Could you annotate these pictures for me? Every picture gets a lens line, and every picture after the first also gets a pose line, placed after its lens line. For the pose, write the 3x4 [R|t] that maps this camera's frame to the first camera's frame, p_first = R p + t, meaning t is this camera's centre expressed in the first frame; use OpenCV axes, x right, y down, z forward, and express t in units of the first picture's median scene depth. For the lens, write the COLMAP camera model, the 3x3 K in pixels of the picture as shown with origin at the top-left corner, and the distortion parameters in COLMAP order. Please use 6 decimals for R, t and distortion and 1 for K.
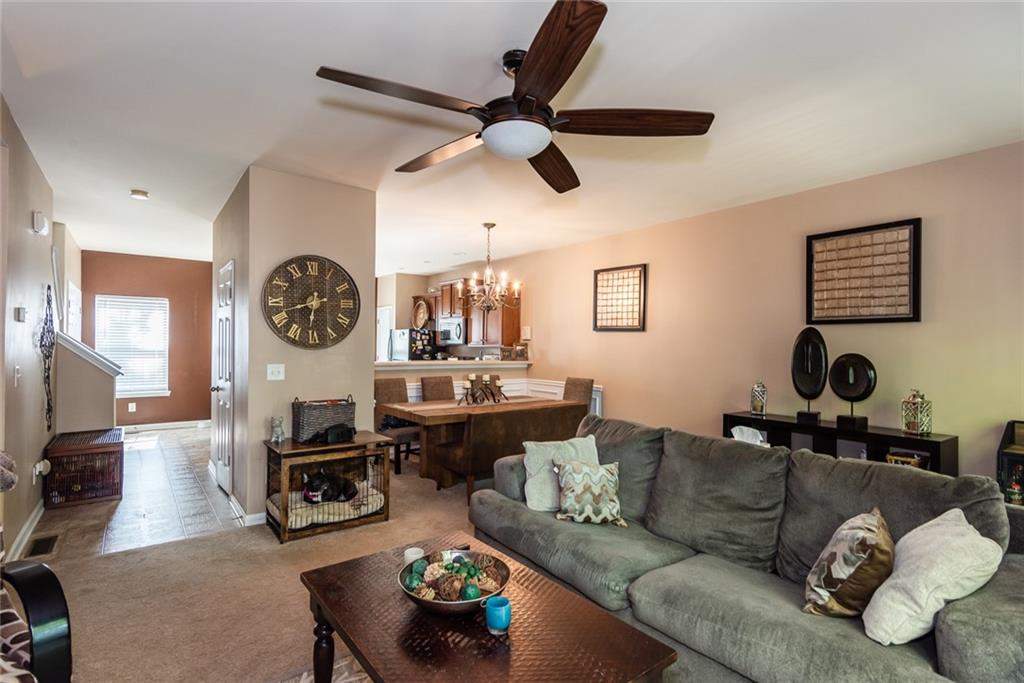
lens RADIAL K [[493.8, 0, 508.2], [0, 493.8, 344.8], [0, 0, 1]] dist [0.000250, -0.000140]
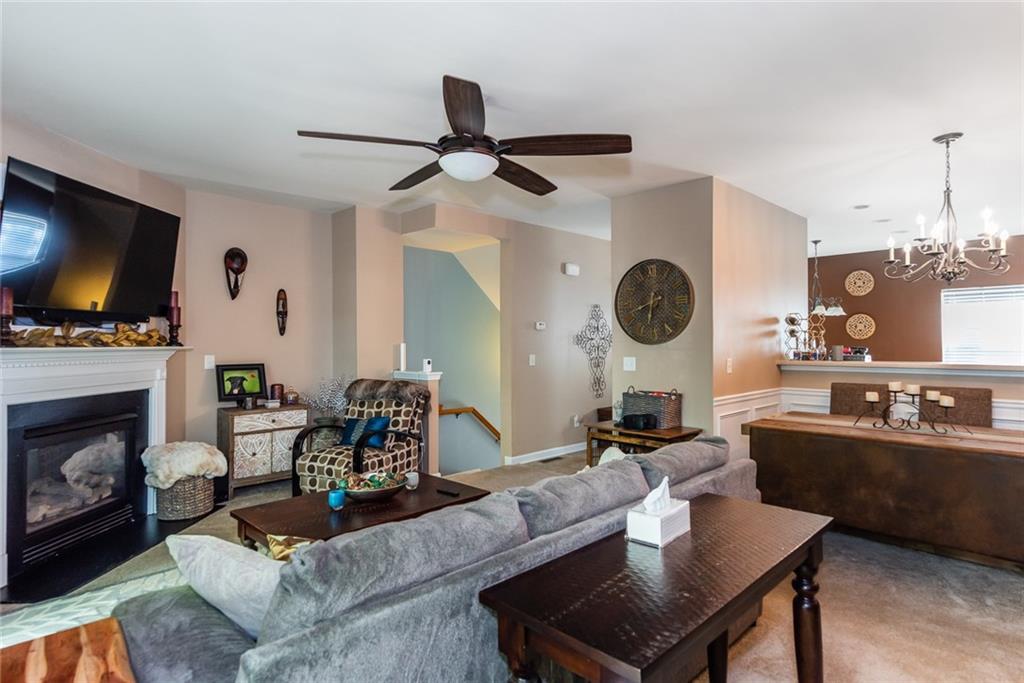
lens RADIAL K [[538.0, 0, 511.3], [0, 538.0, 341.1], [0, 0, 1]] dist [0.000330, 0.000002]
pose [[0.116264, -0.016300, -0.993085, 0.318237], [0.004956, 0.999862, -0.015831, 0.007972], [0.993206, -0.003081, 0.116329, 0.231709]]
